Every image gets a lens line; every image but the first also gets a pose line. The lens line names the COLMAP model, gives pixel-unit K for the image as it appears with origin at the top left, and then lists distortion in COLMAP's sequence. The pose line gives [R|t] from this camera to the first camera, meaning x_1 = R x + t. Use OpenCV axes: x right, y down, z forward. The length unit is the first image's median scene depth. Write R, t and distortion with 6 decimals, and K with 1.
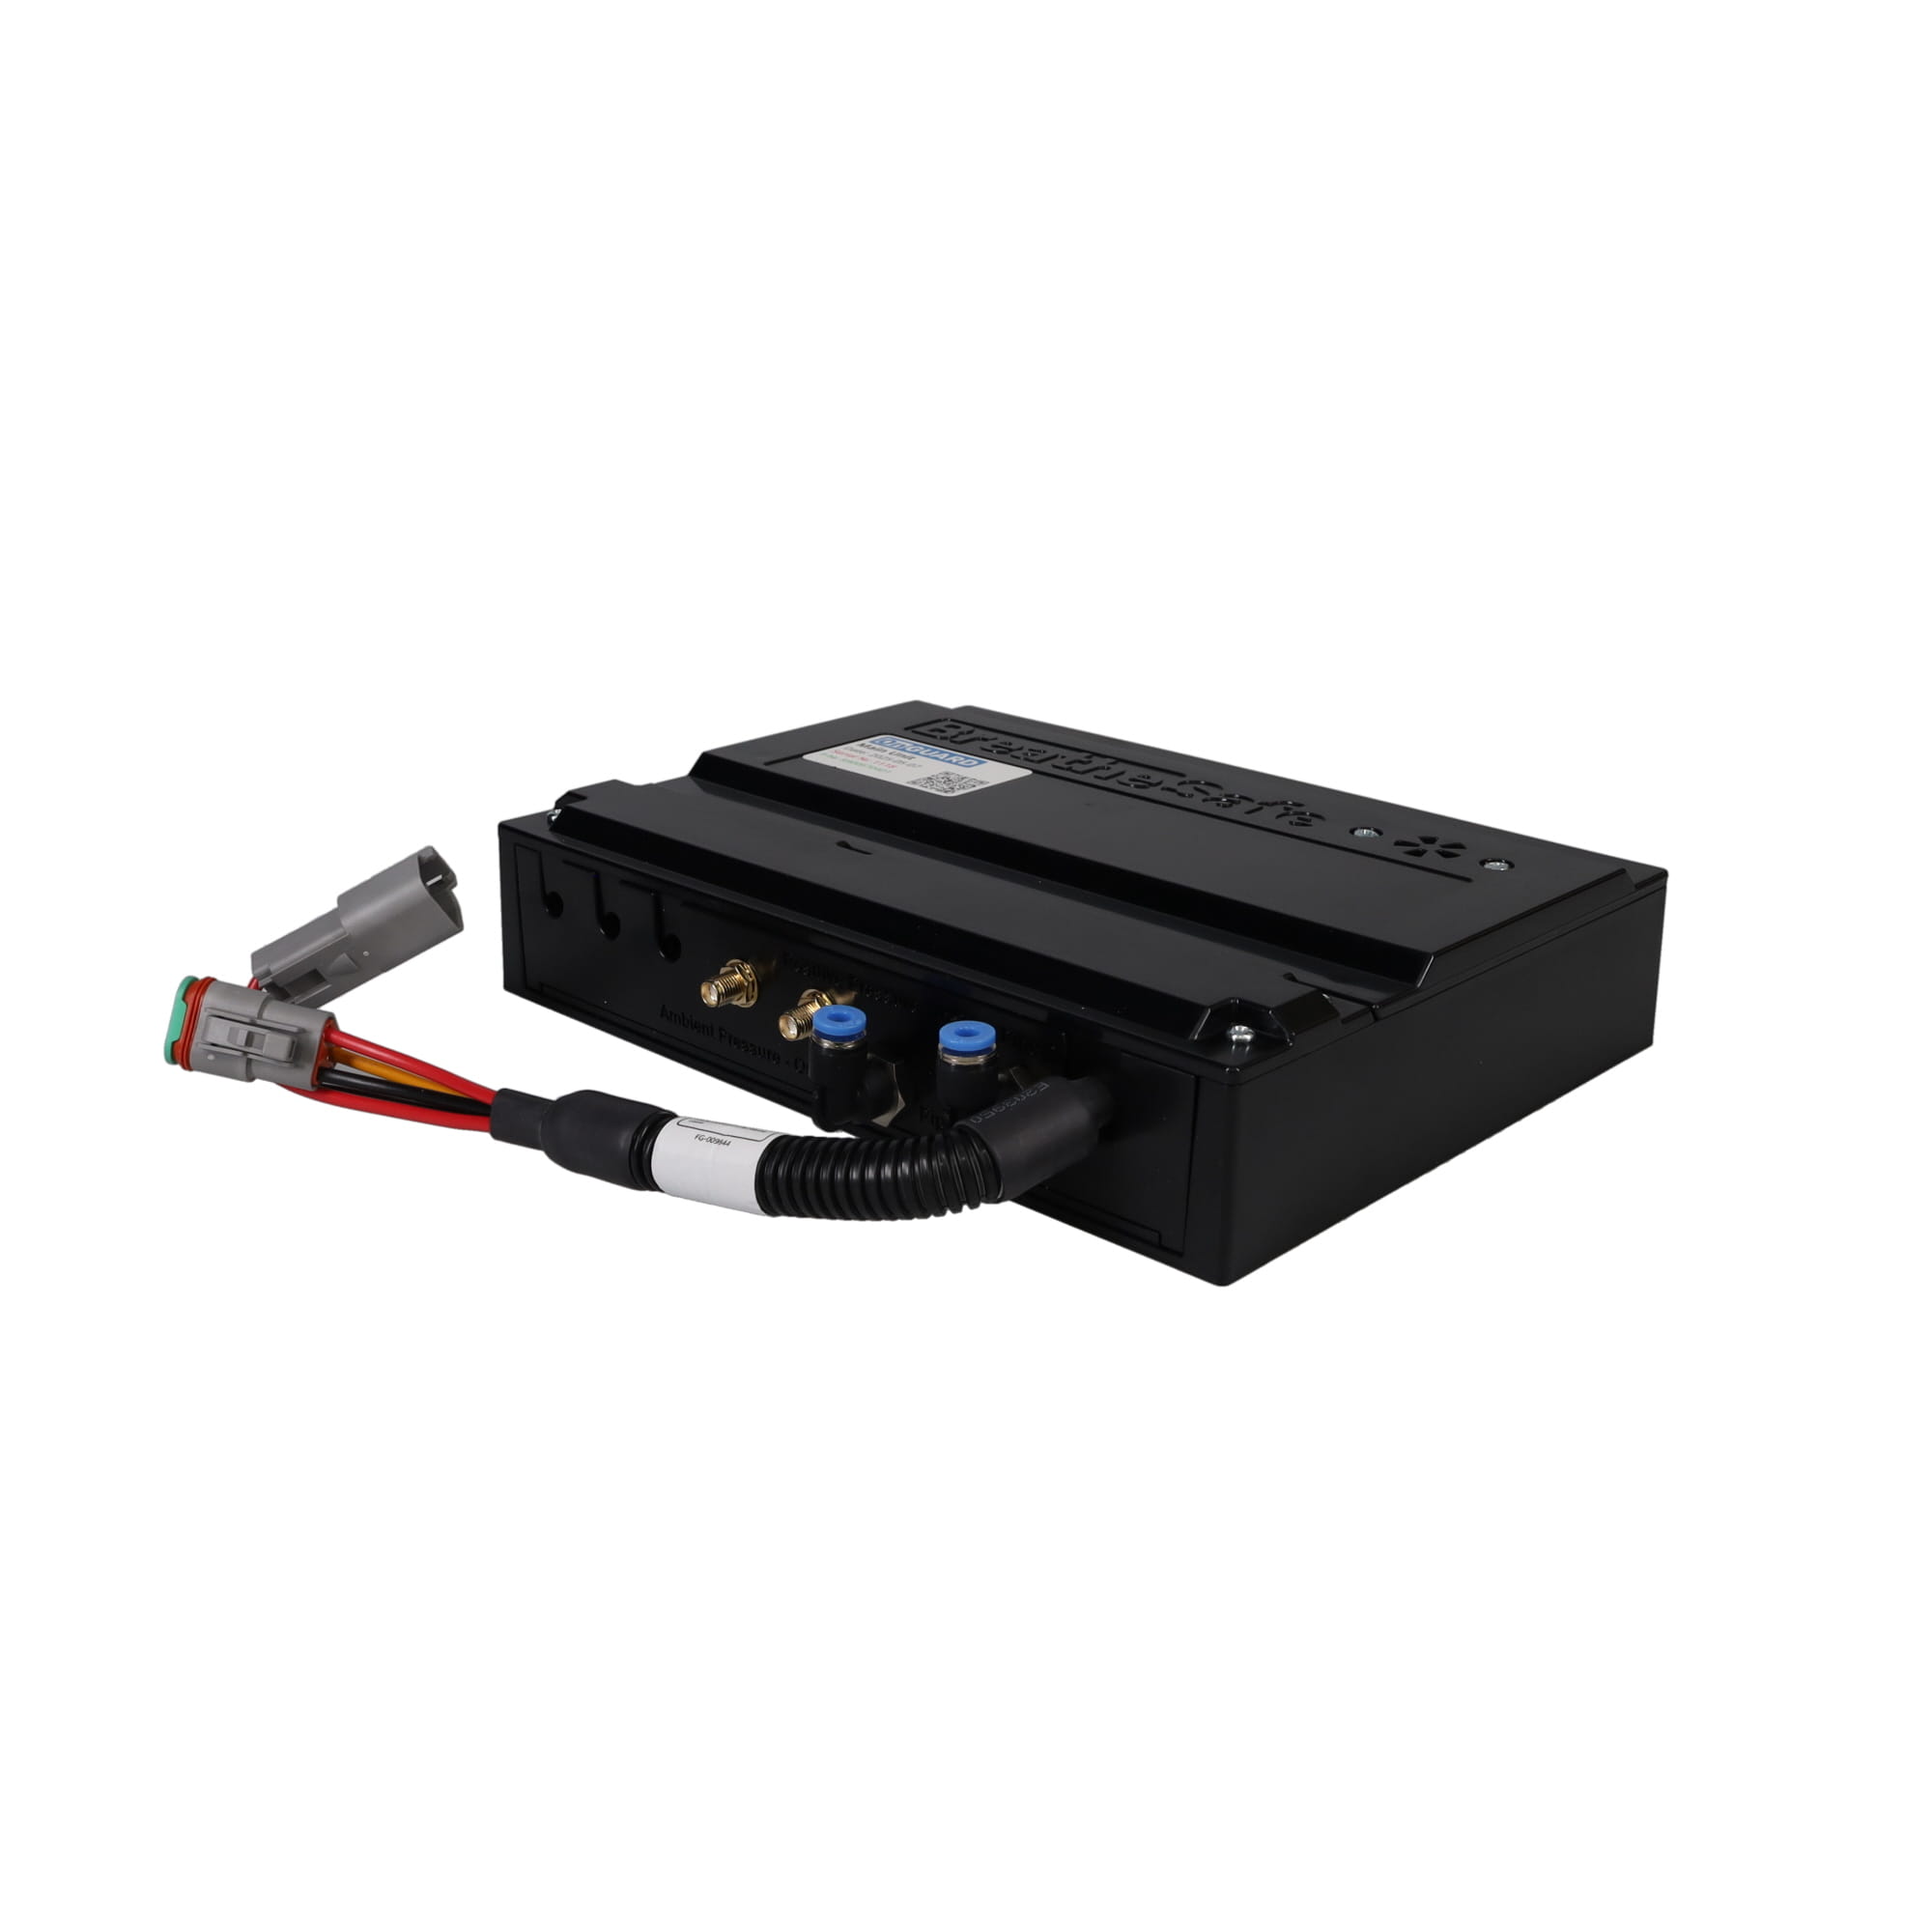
lens RADIAL K [[2197.9, 0, 968.4], [0, 2197.9, 963.7], [0, 0, 1]] dist [-0.010707, 0.000000]
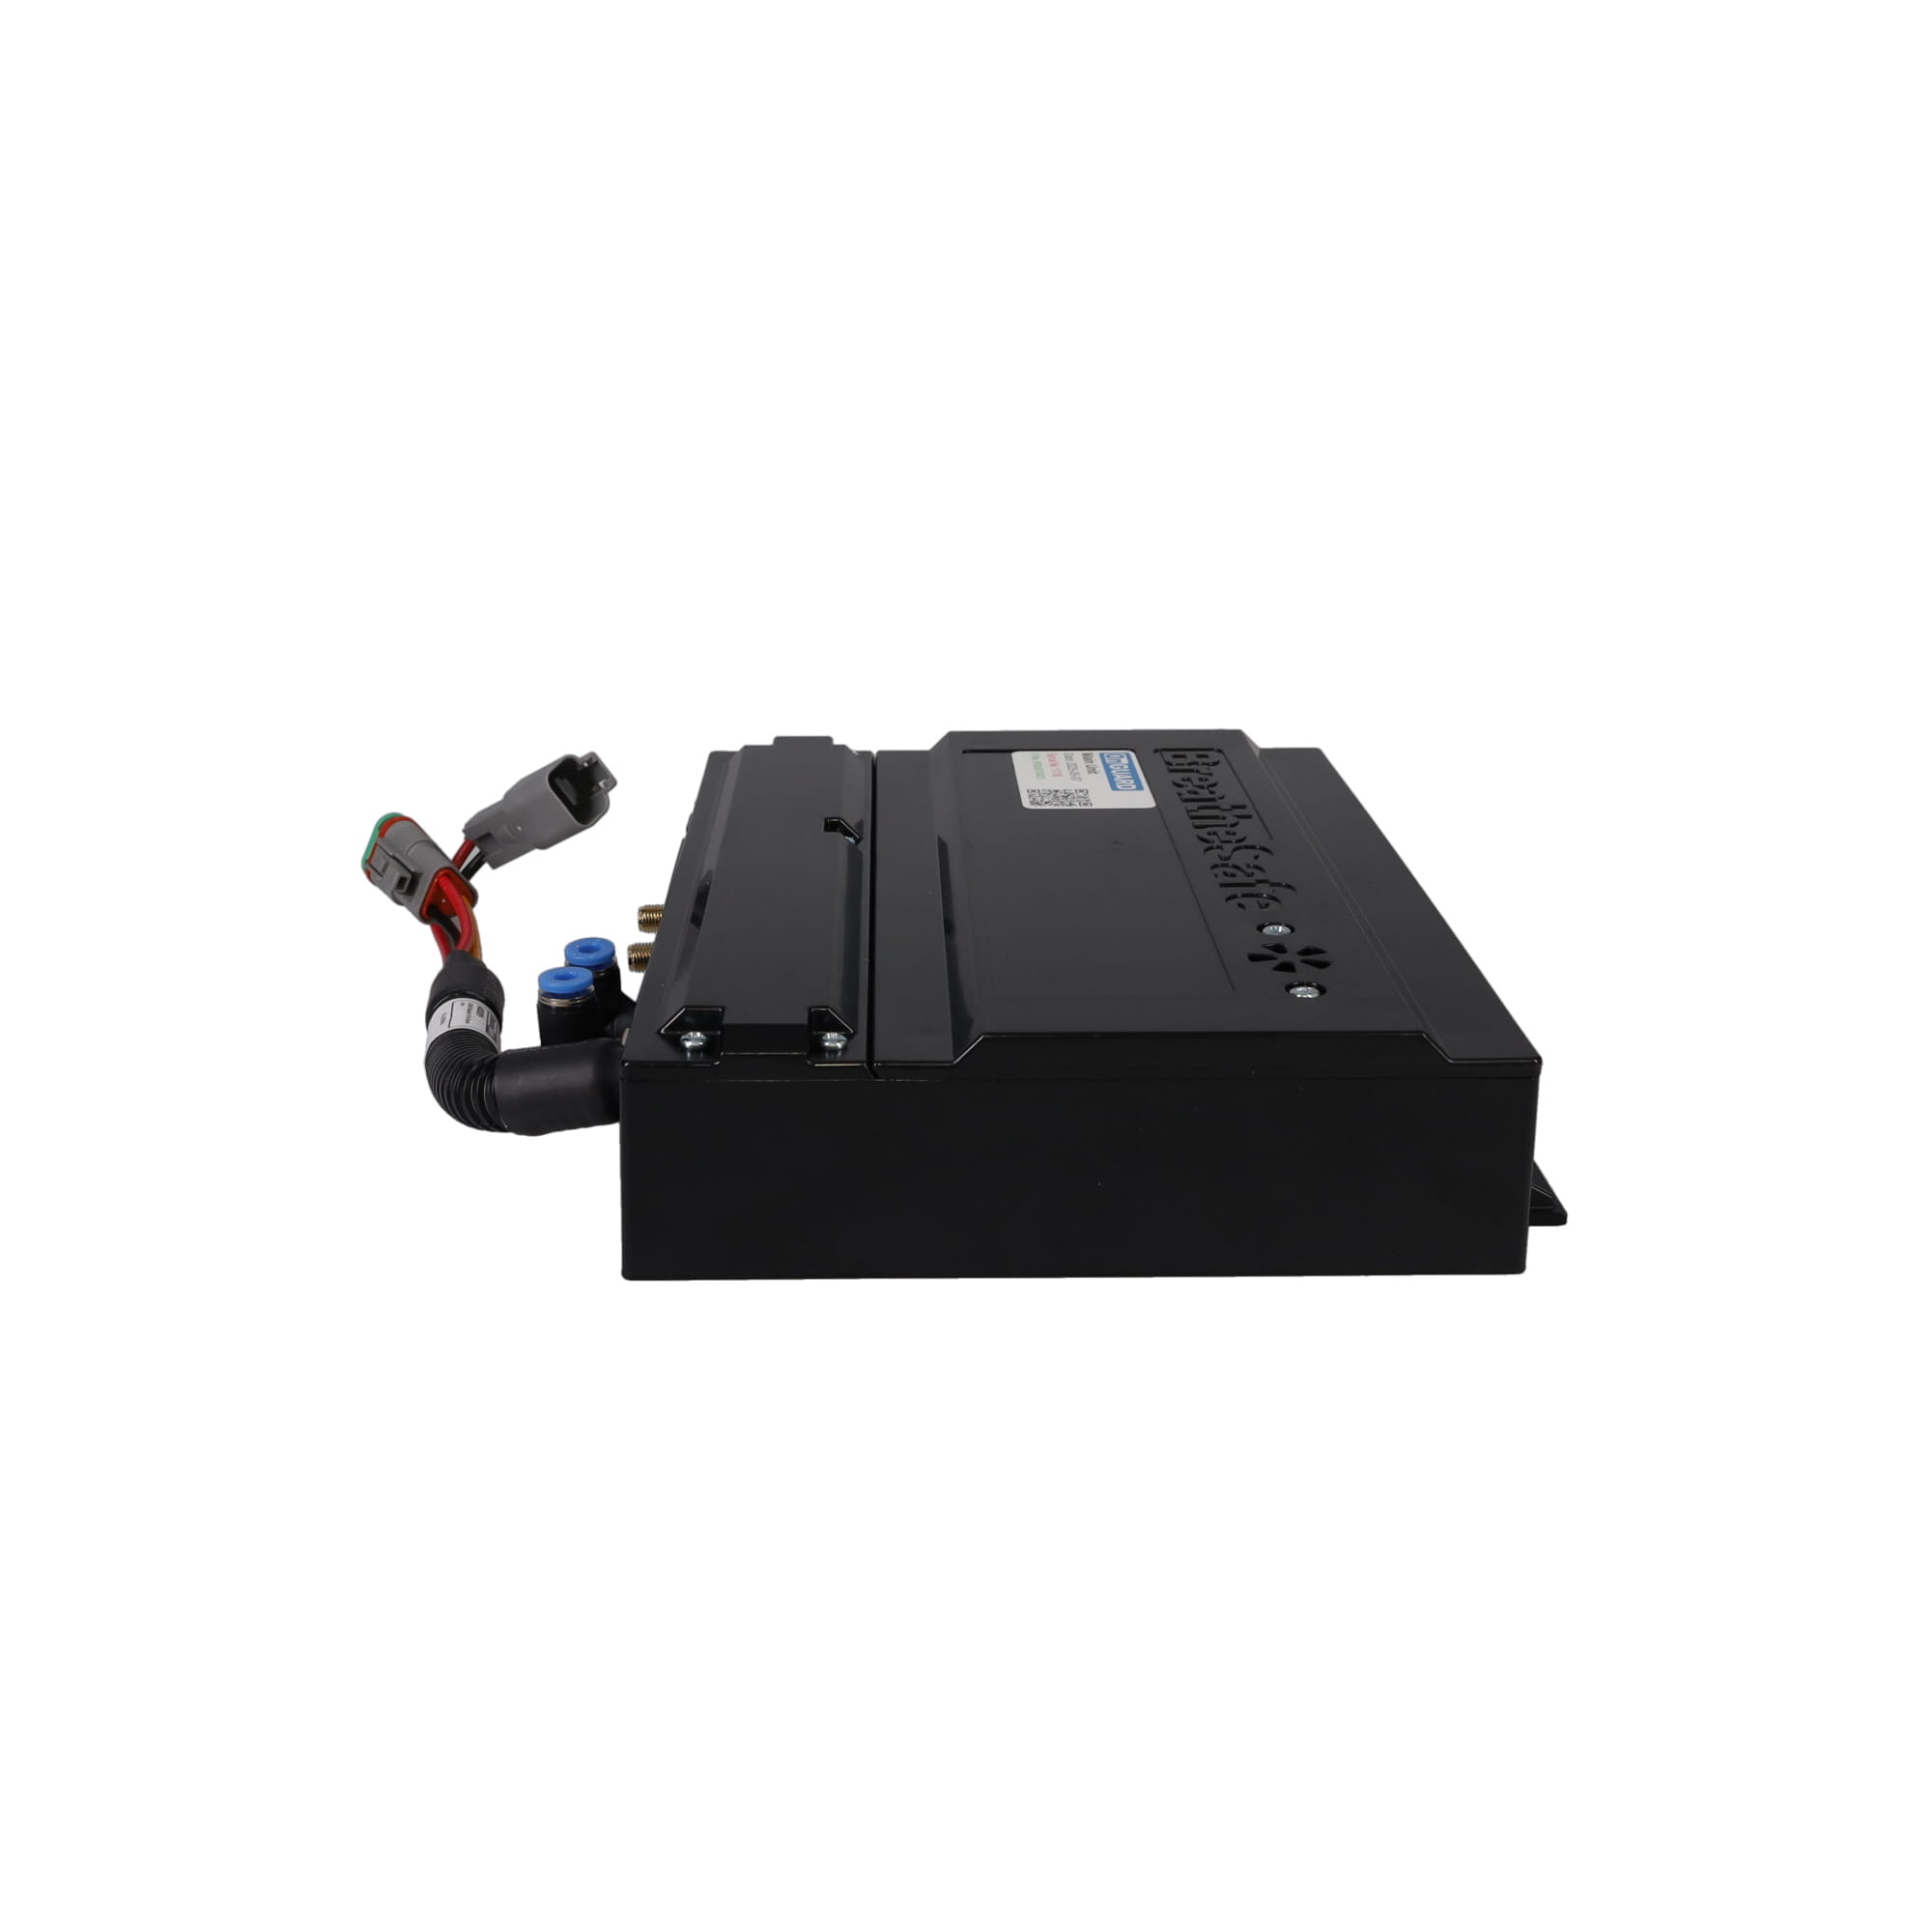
lens RADIAL K [[2197.9, 0, 965.9], [0, 2197.9, 963.8], [0, 0, 1]] dist [-0.010707, 0.000000]
pose [[0.703379, 0.238964, -0.669443, 0.638256], [-0.245781, 0.965468, 0.086391, -0.085962], [0.666970, 0.103771, 0.737823, 0.260301]]
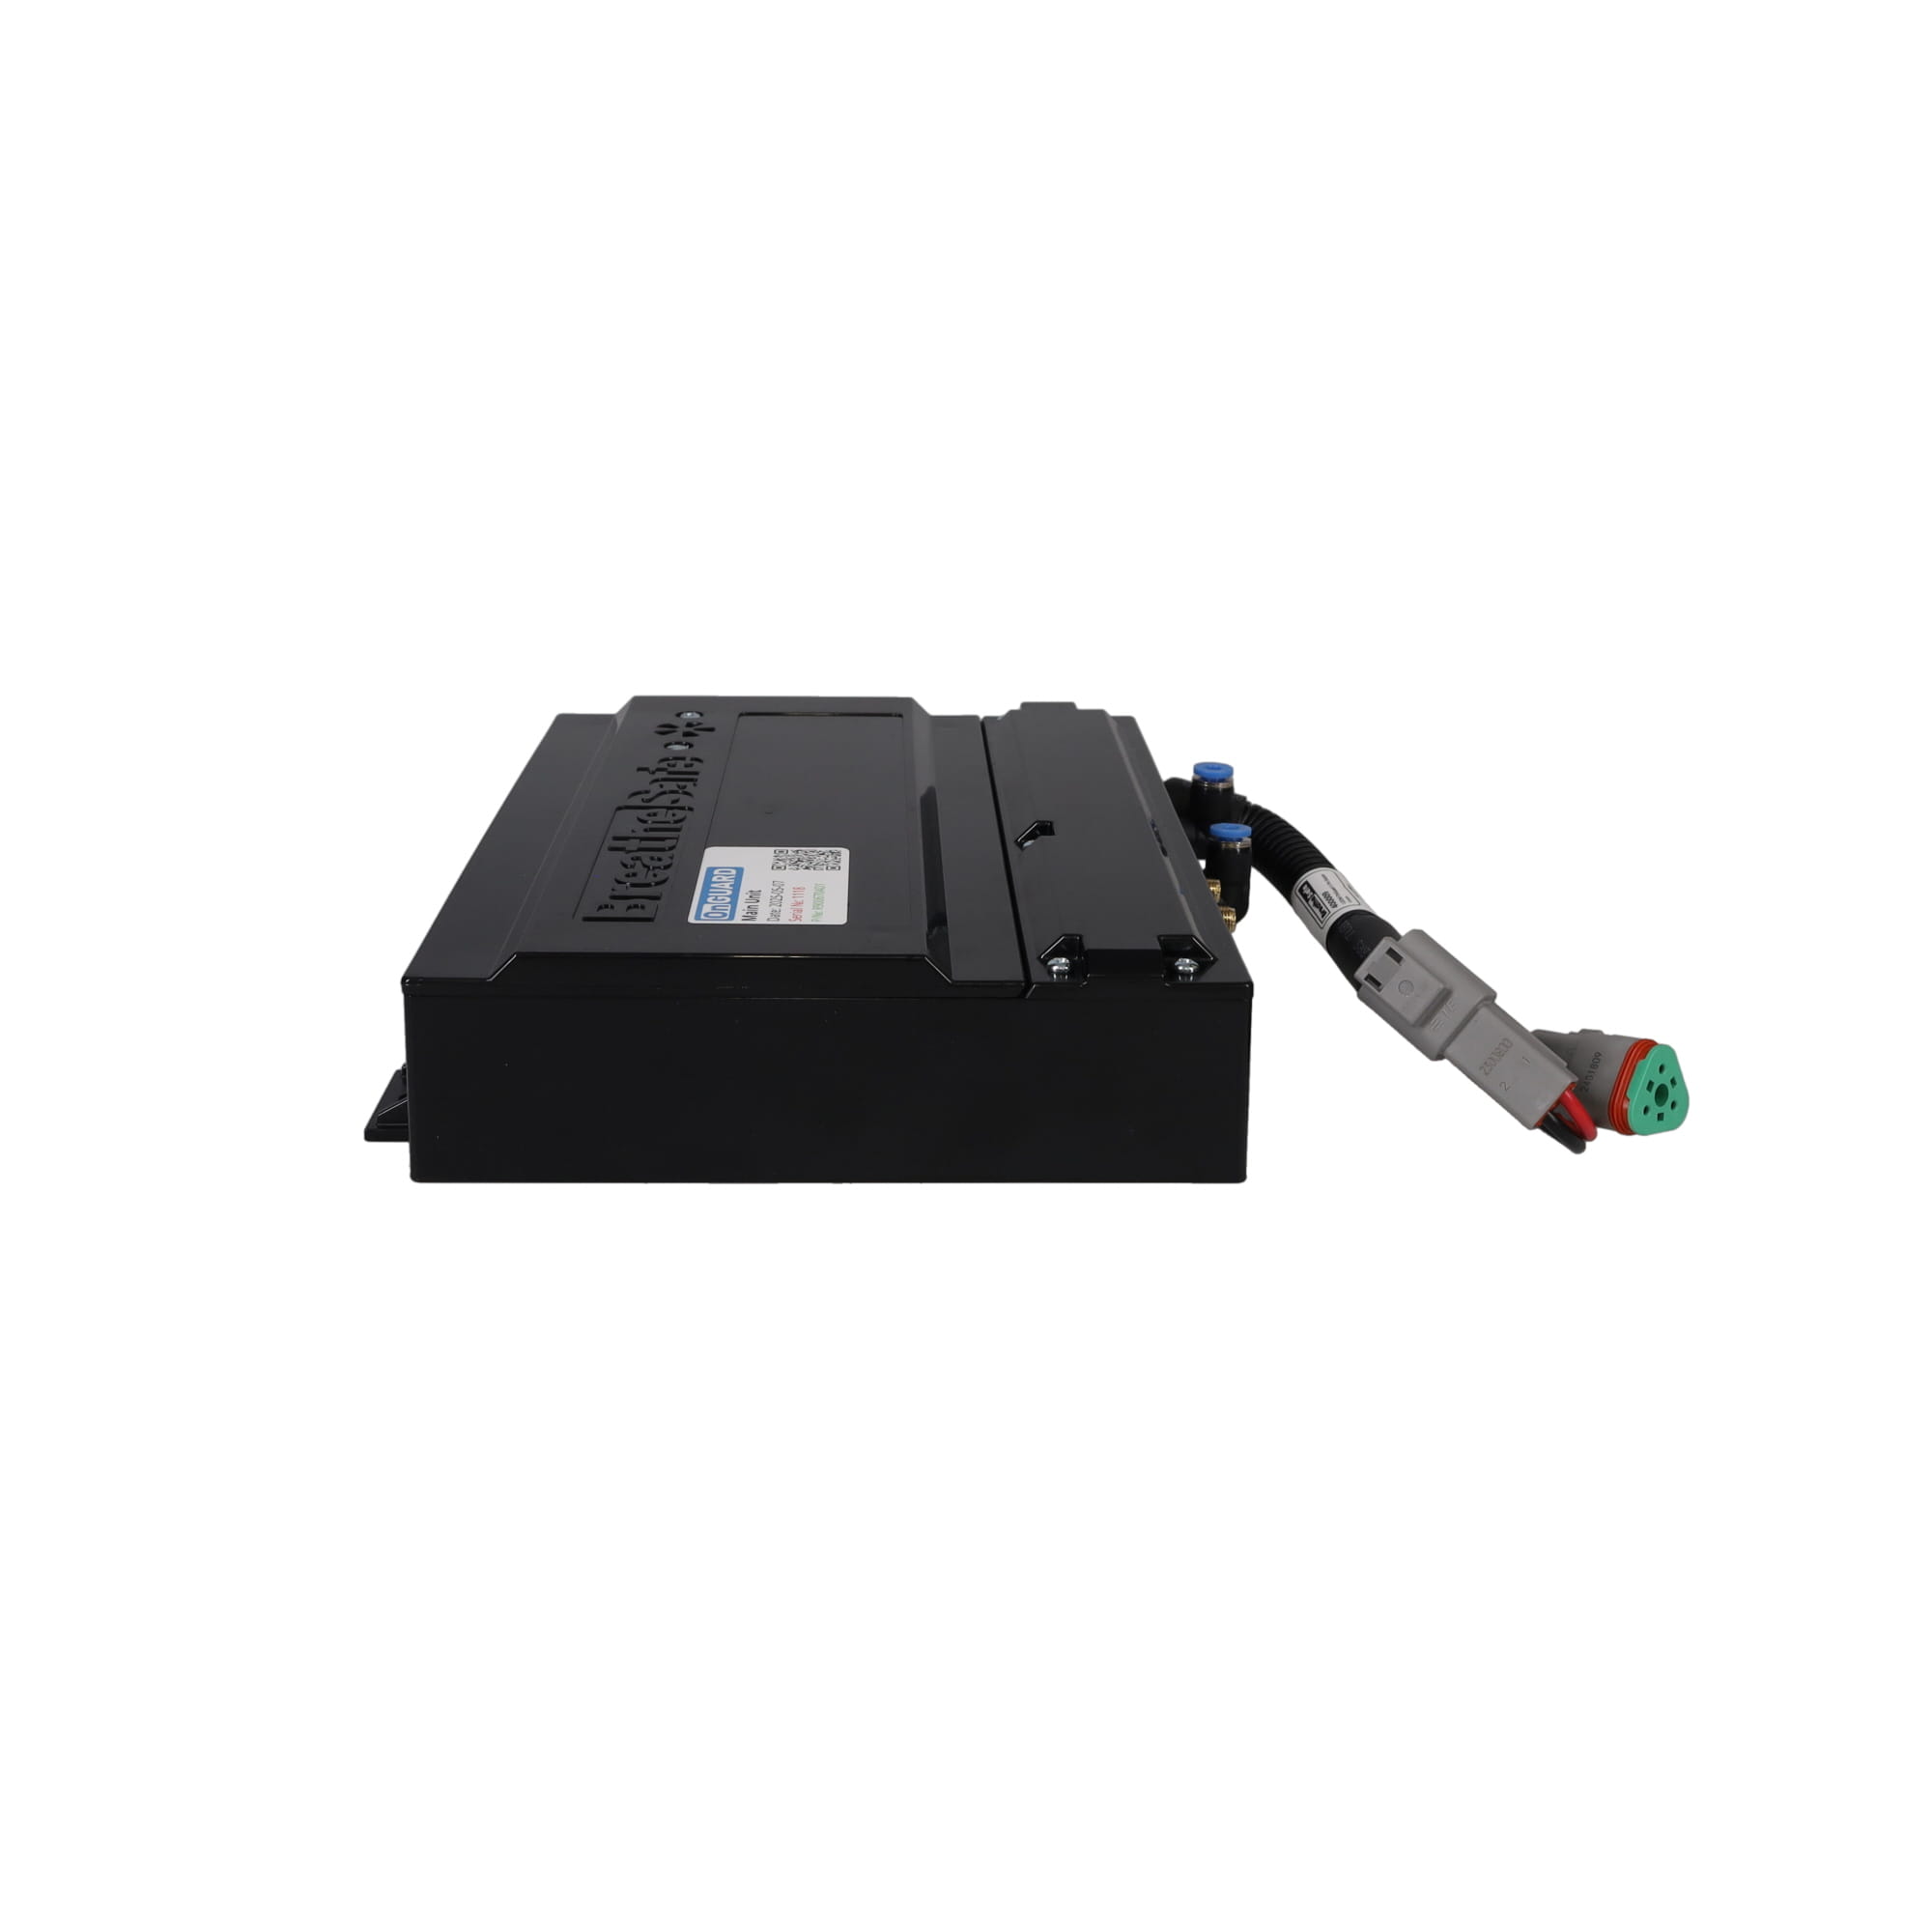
lens RADIAL K [[2197.9, 0, 963.0], [0, 2197.9, 966.6], [0, 0, 1]] dist [-0.010707, 0.000000]
pose [[-0.705081, -0.259476, 0.659949, -0.655681], [0.230699, 0.796091, 0.559480, -0.533671], [-0.670551, 0.546728, -0.501448, 1.436935]]
